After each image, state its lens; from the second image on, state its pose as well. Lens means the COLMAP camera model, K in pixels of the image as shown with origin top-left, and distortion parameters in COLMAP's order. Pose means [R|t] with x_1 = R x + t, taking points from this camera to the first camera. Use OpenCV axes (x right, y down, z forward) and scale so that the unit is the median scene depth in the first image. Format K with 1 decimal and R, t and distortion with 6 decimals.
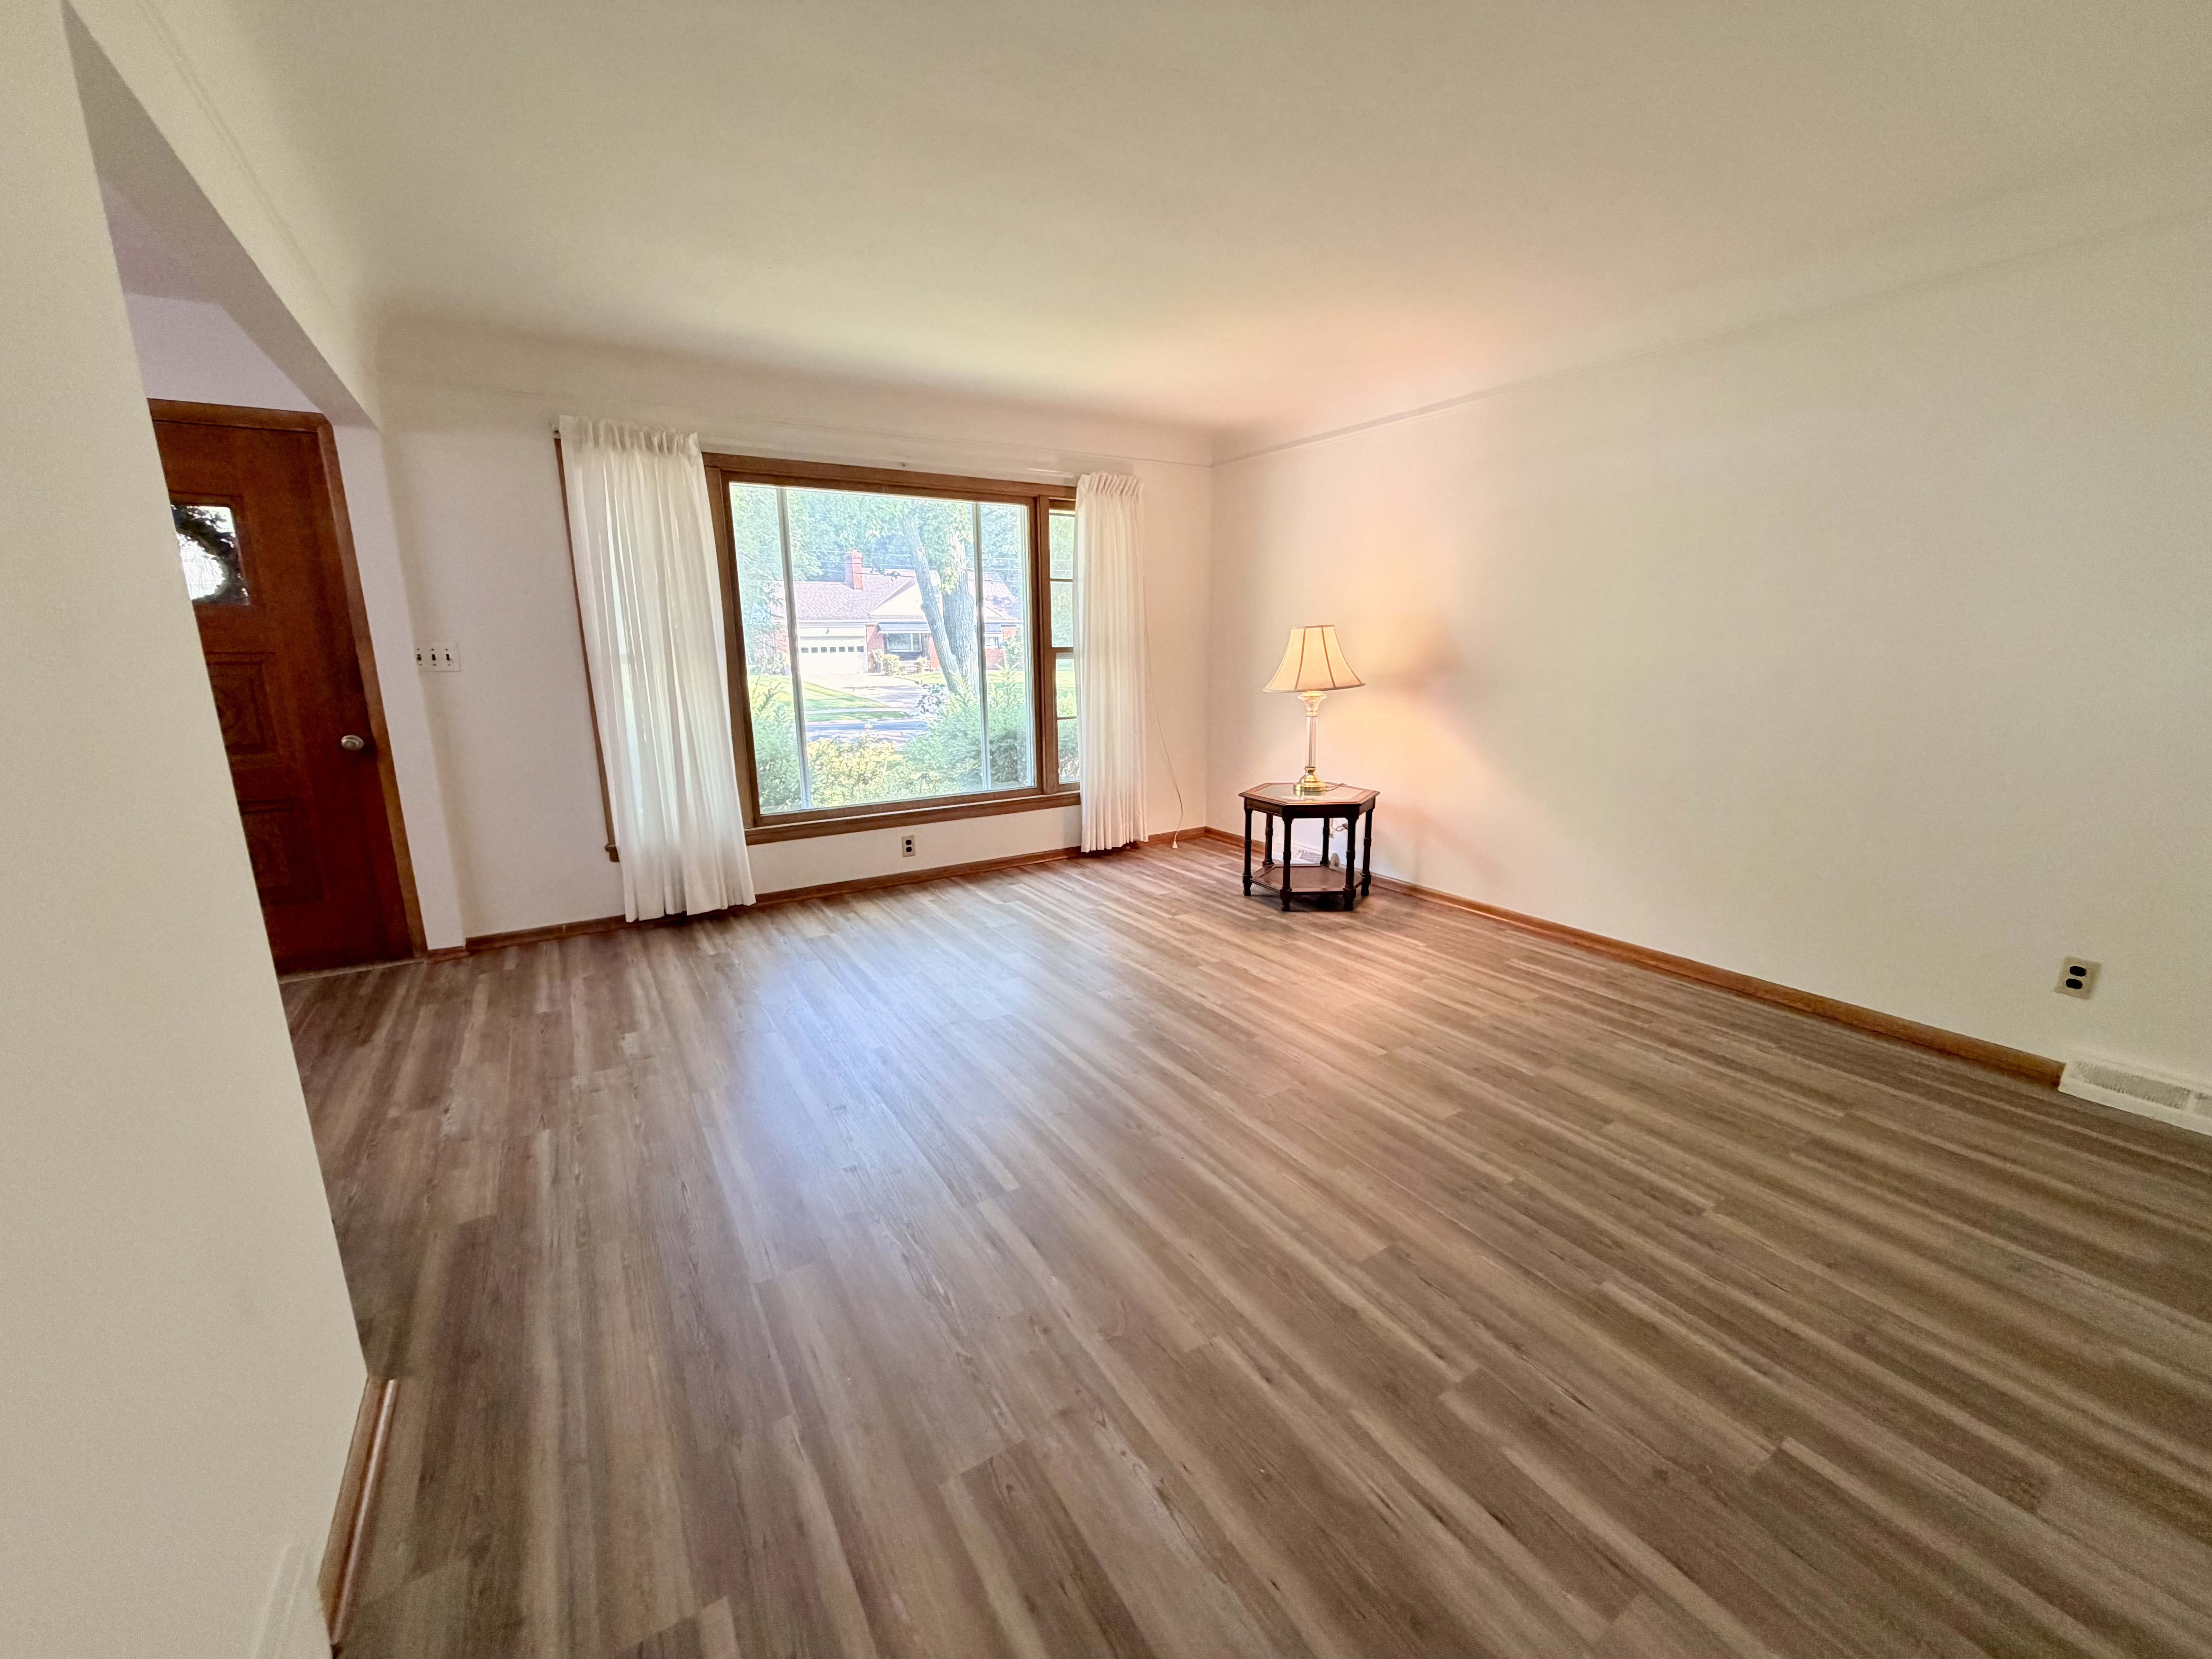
lens RADIAL K [[881.7, 0, 1114.4], [0, 881.7, 830.5], [0, 0, 1]] dist [-0.001333, 0.000387]
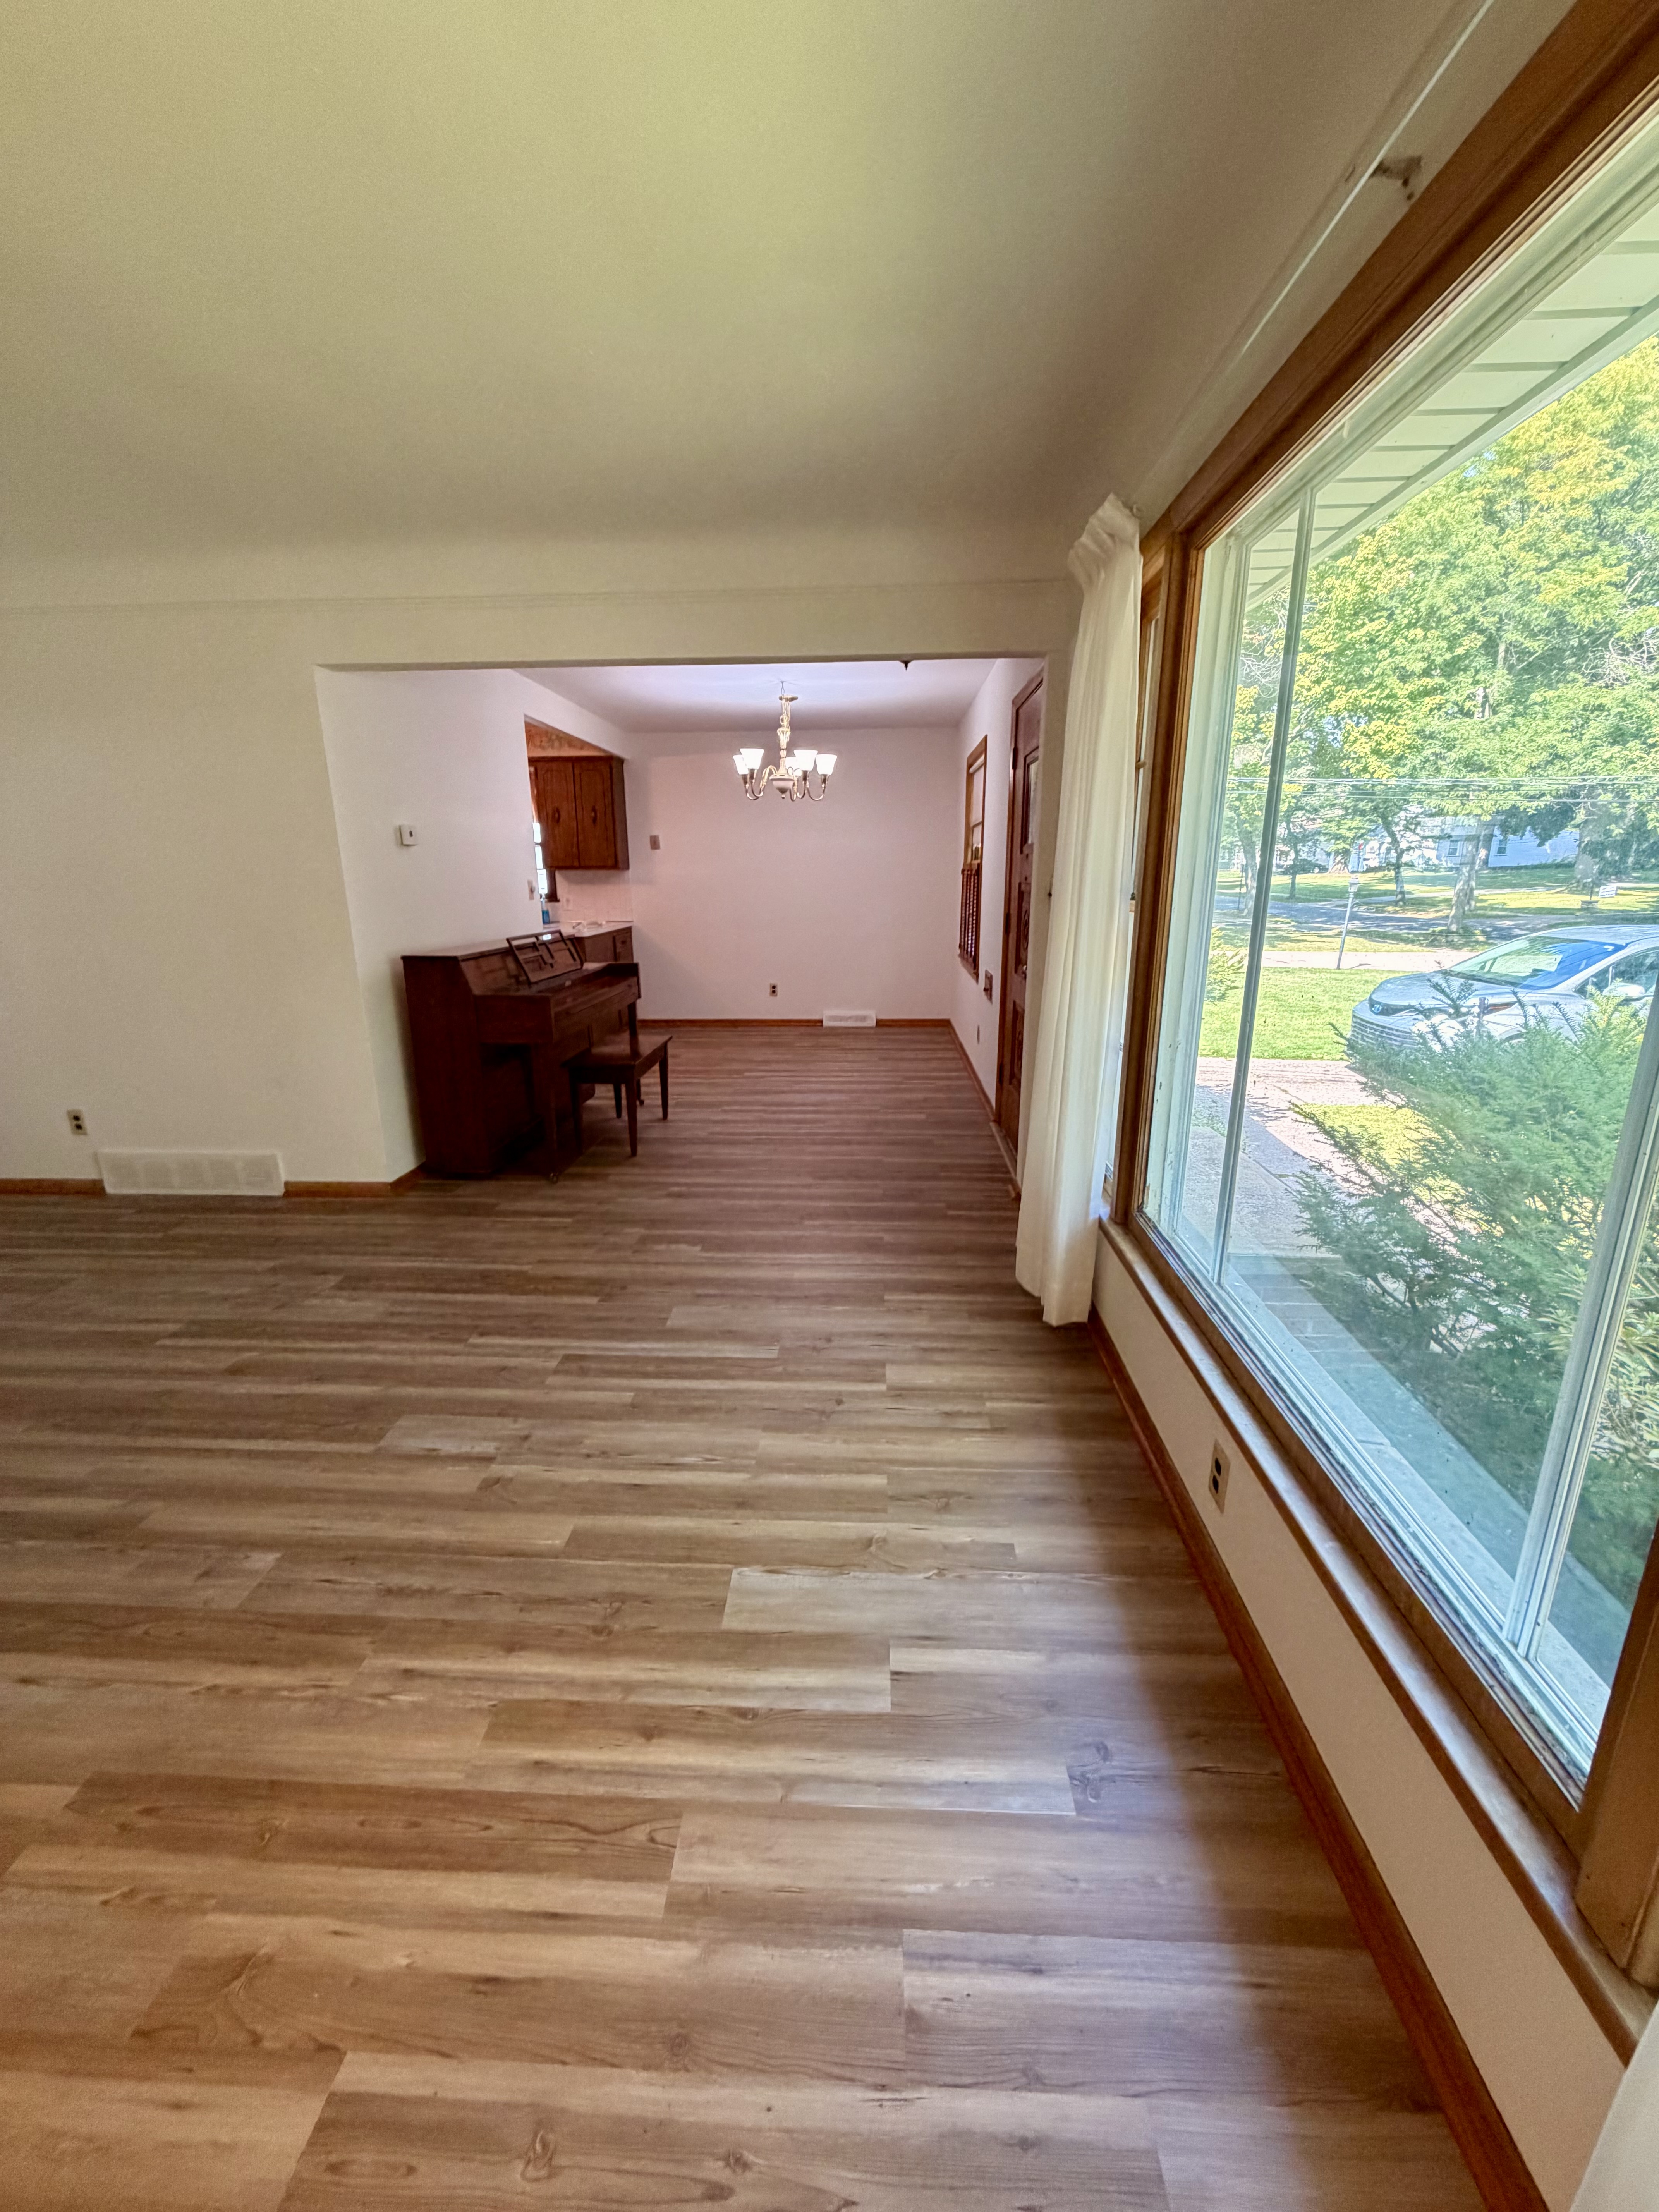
lens RADIAL K [[881.7, 0, 823.6], [0, 881.7, 1104.9], [0, 0, 1]] dist [-0.001333, 0.000387]
pose [[-0.585370, 0.223785, -0.779271, 0.171798], [-0.159894, 0.910412, 0.381554, -0.386010], [0.794843, 0.347951, -0.497146, 1.687572]]
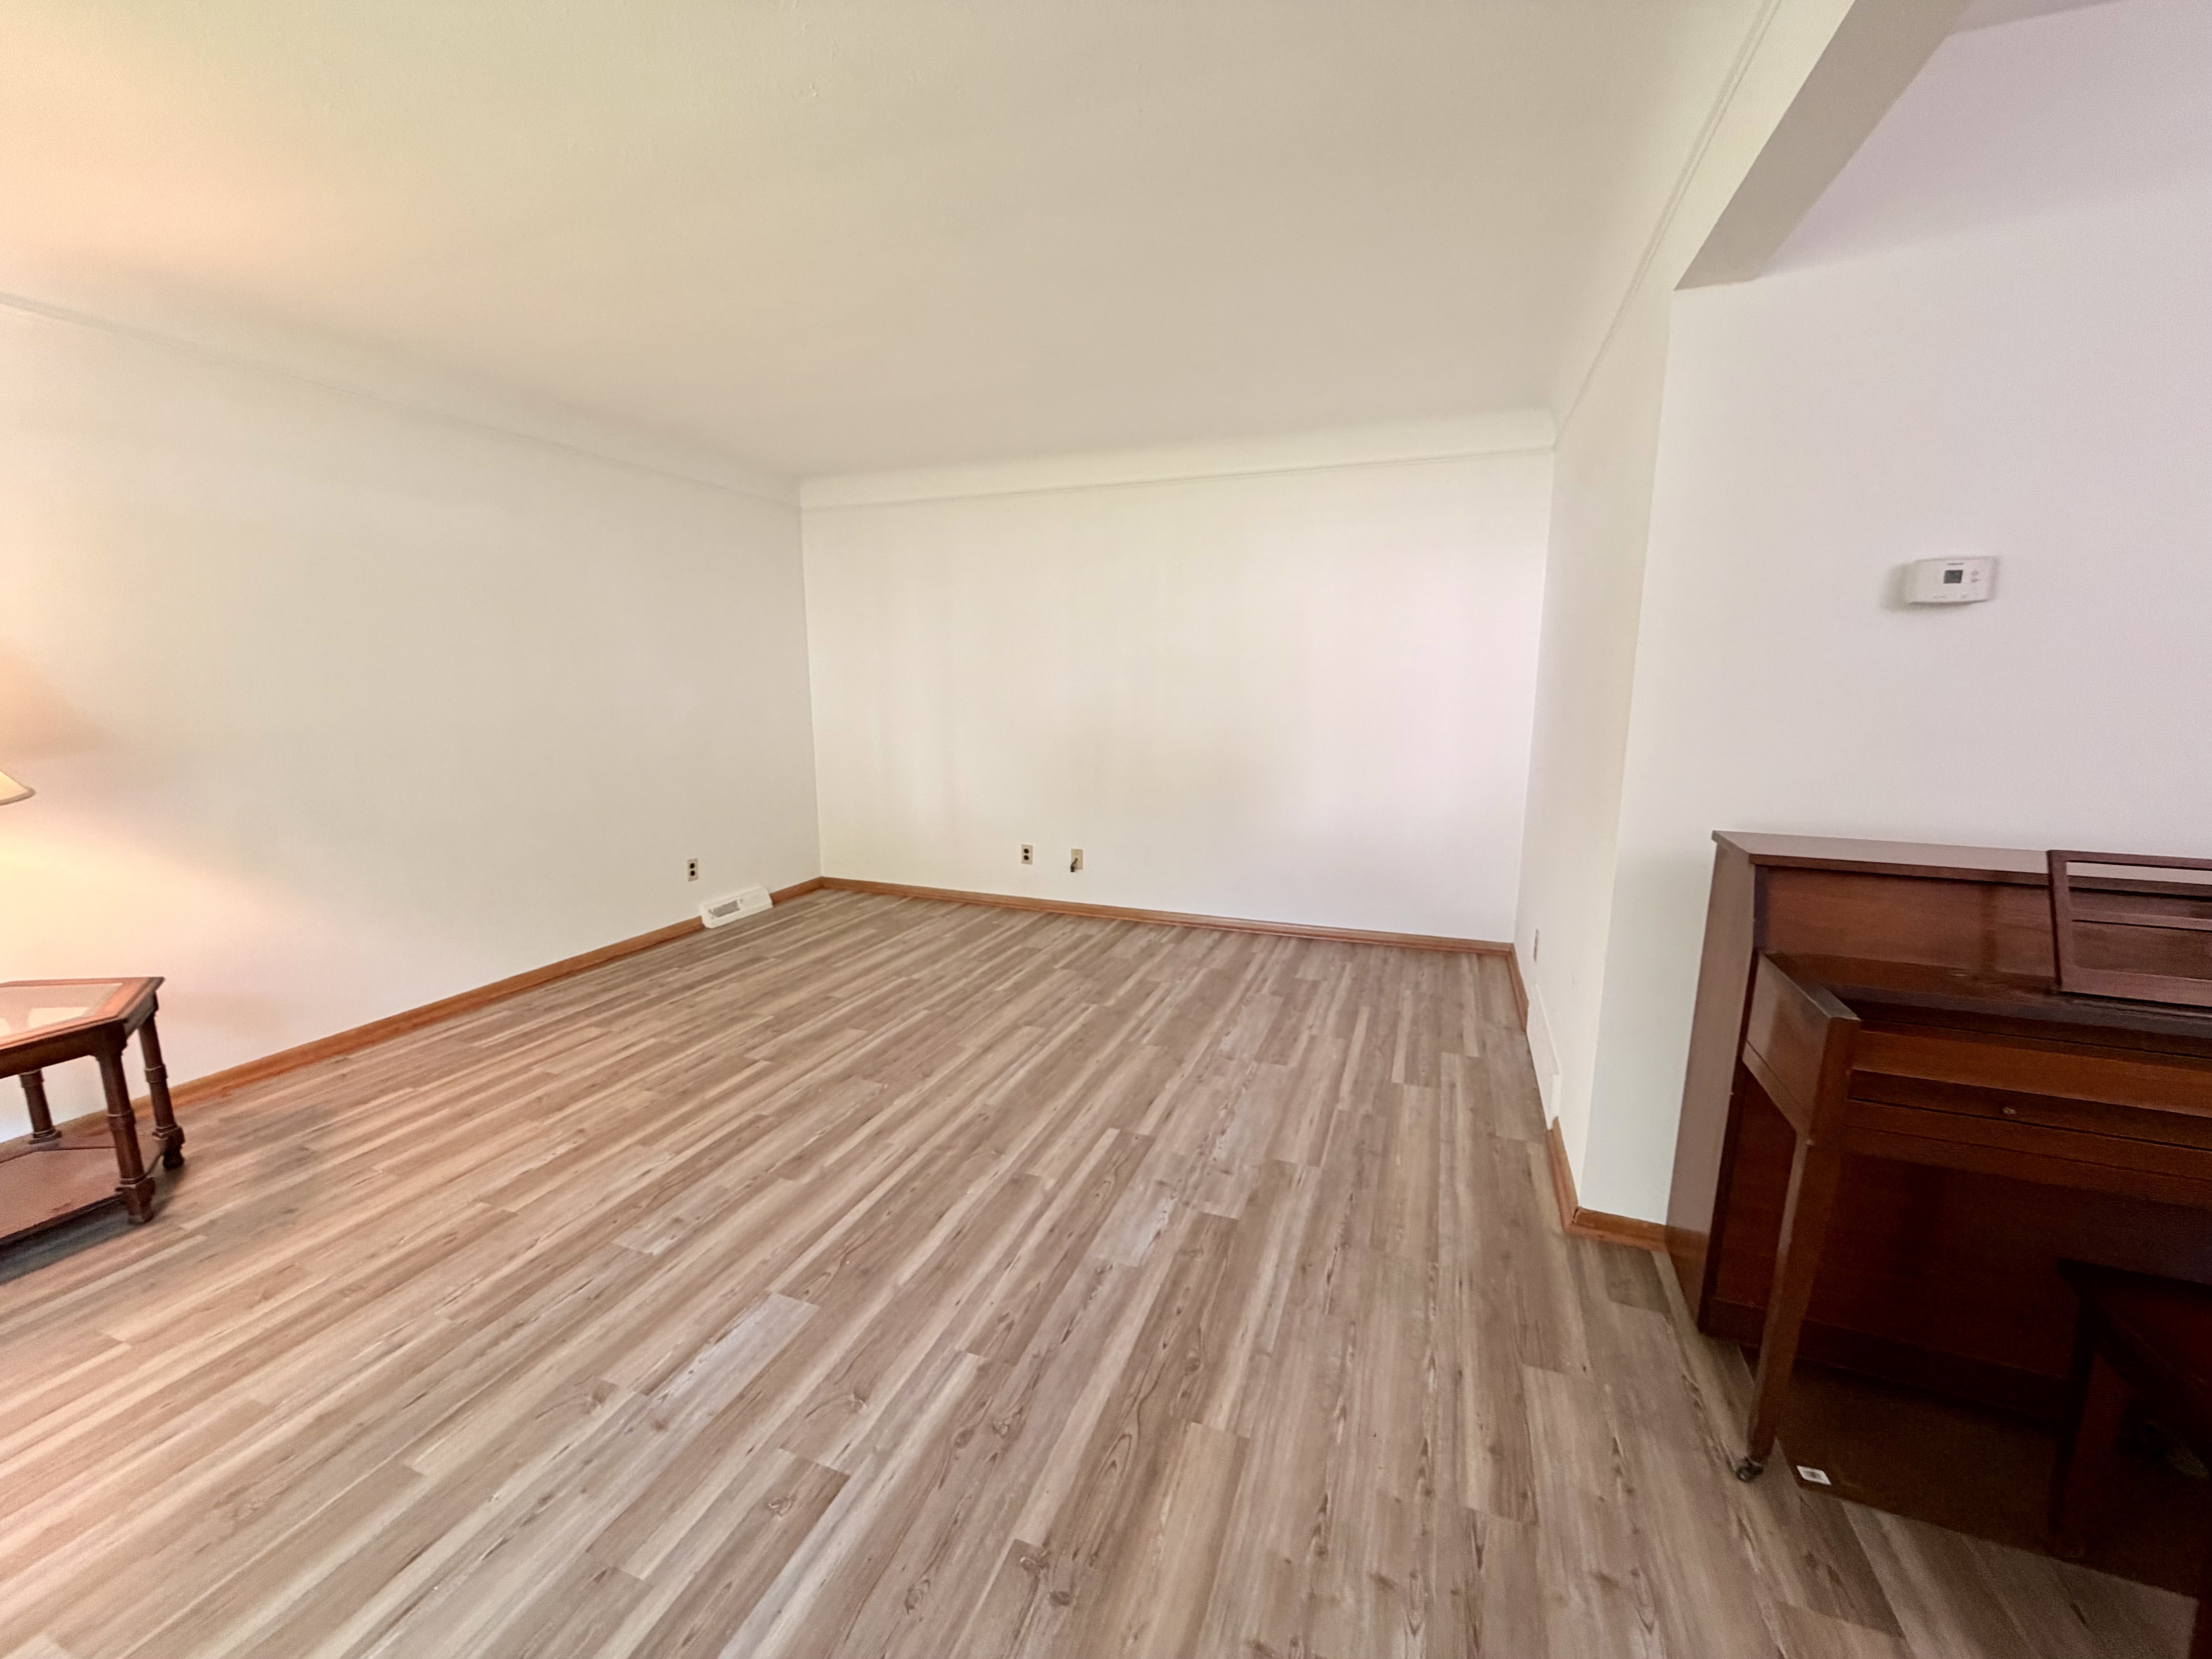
lens RADIAL K [[881.7, 0, 1105.0], [0, 881.7, 828.9], [0, 0, 1]] dist [-0.001333, 0.000387]
pose [[-0.597268, -0.129197, 0.791568, -0.771509], [0.177021, 0.941366, 0.287216, -0.257560], [-0.782263, 0.311669, -0.539377, 1.165068]]
